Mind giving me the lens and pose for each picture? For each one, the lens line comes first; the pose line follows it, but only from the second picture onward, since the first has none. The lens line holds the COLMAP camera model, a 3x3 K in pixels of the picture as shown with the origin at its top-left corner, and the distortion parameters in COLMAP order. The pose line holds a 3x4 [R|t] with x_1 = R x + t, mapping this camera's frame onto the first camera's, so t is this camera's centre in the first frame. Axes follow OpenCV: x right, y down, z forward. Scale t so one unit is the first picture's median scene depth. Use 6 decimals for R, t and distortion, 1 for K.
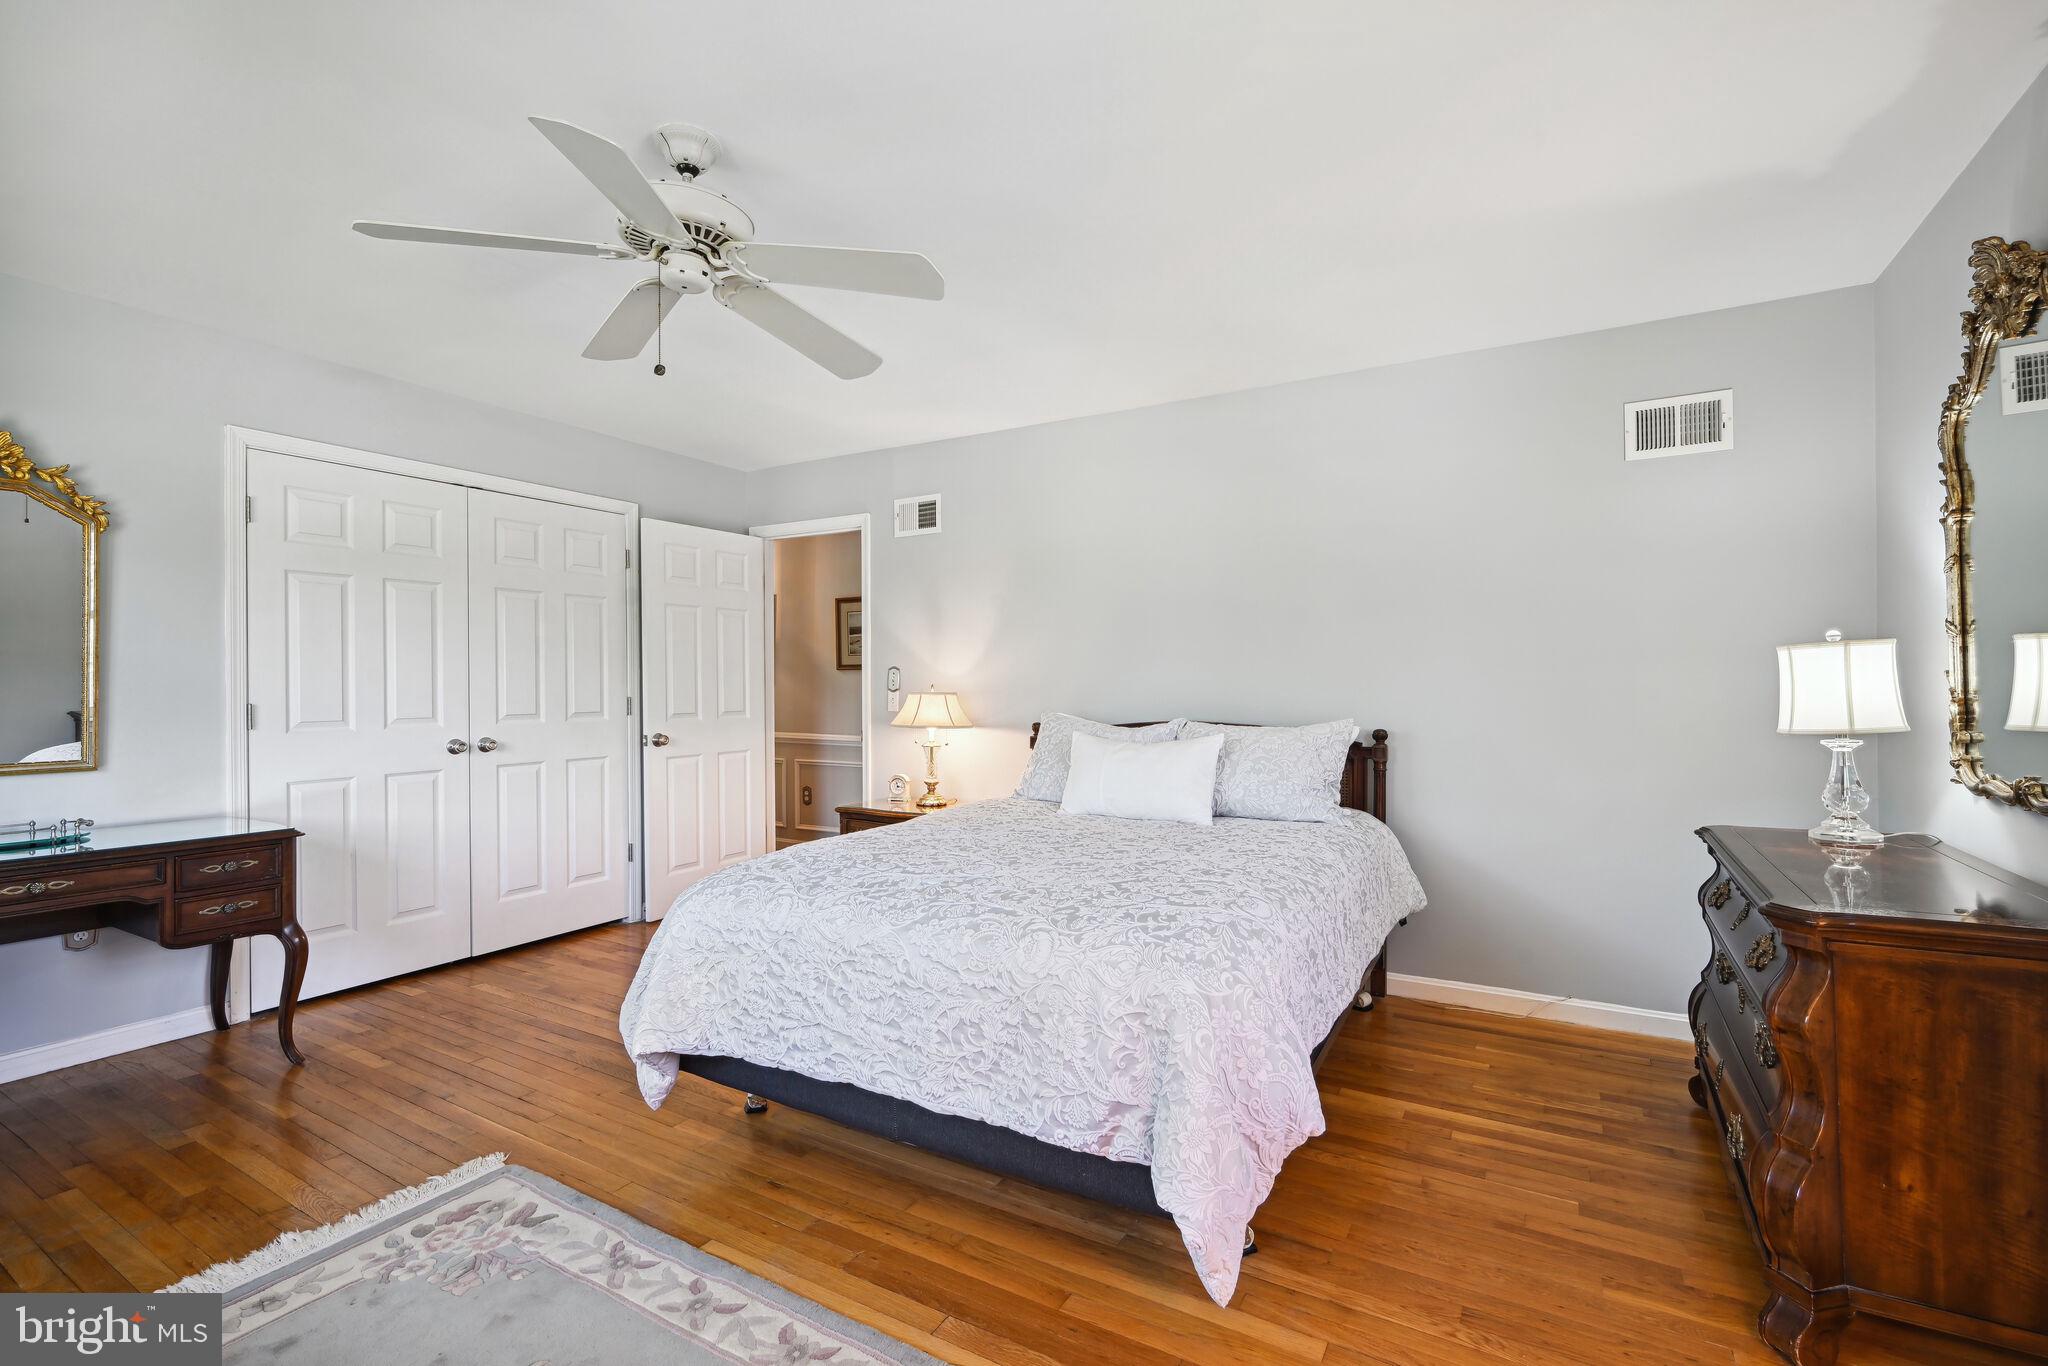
lens RADIAL K [[910.7, 0, 1029.4], [0, 910.7, 673.1], [0, 0, 1]] dist [0.003439, 0.000010]
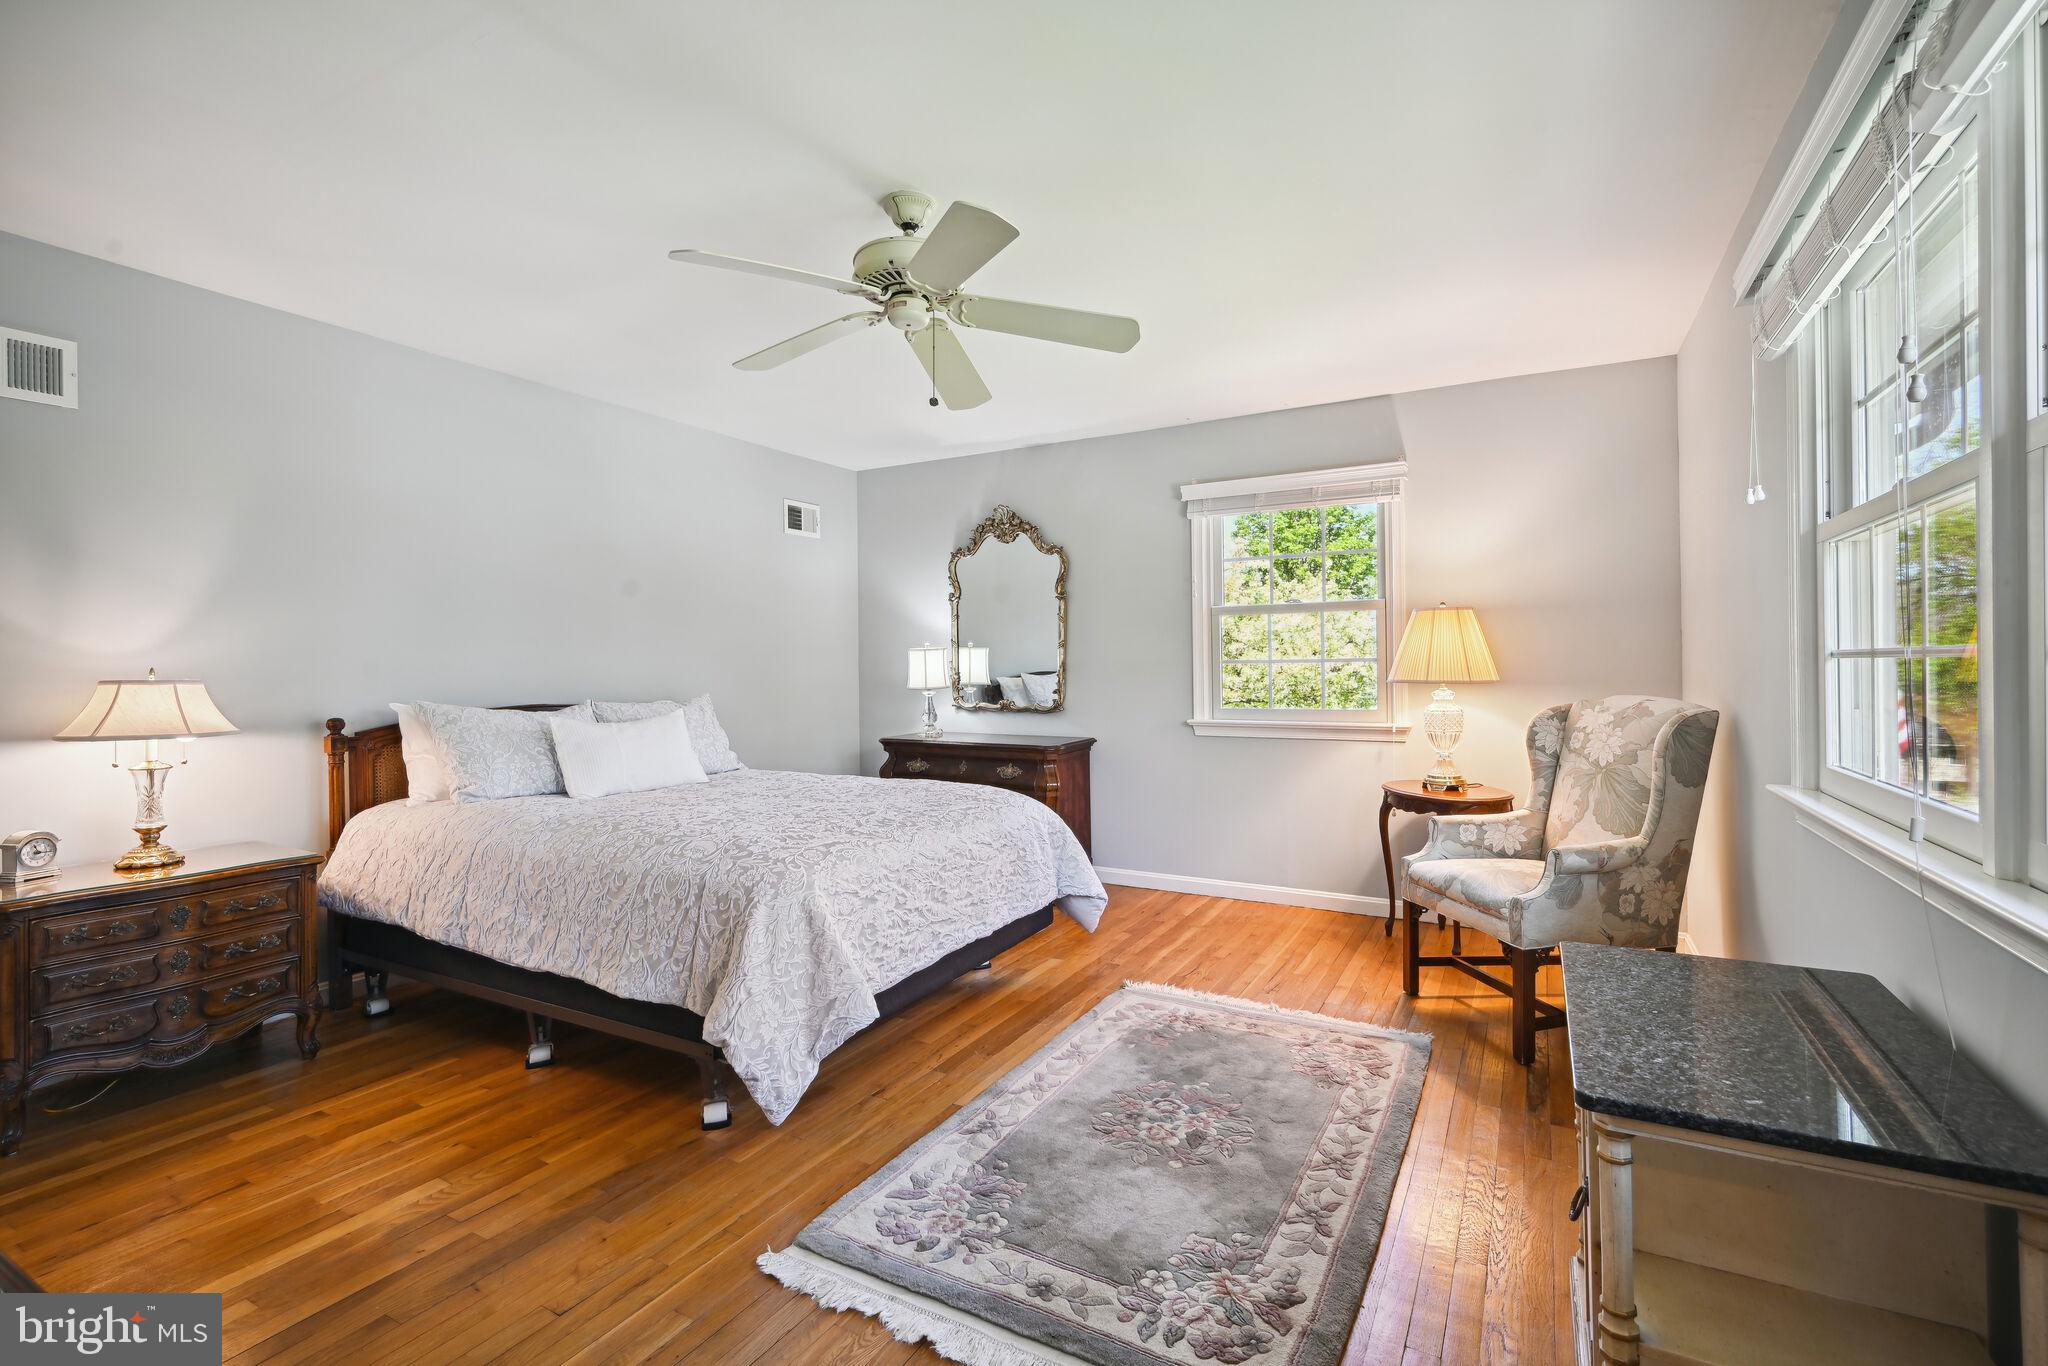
lens RADIAL K [[910.7, 0, 1031.5], [0, 910.7, 661.1], [0, 0, 1]] dist [0.003439, 0.000010]
pose [[-0.017118, 0.007084, 0.999828, -1.562095], [-0.007555, 0.999945, -0.007214, 0.014739], [-0.999825, -0.007678, -0.017064, 0.884428]]
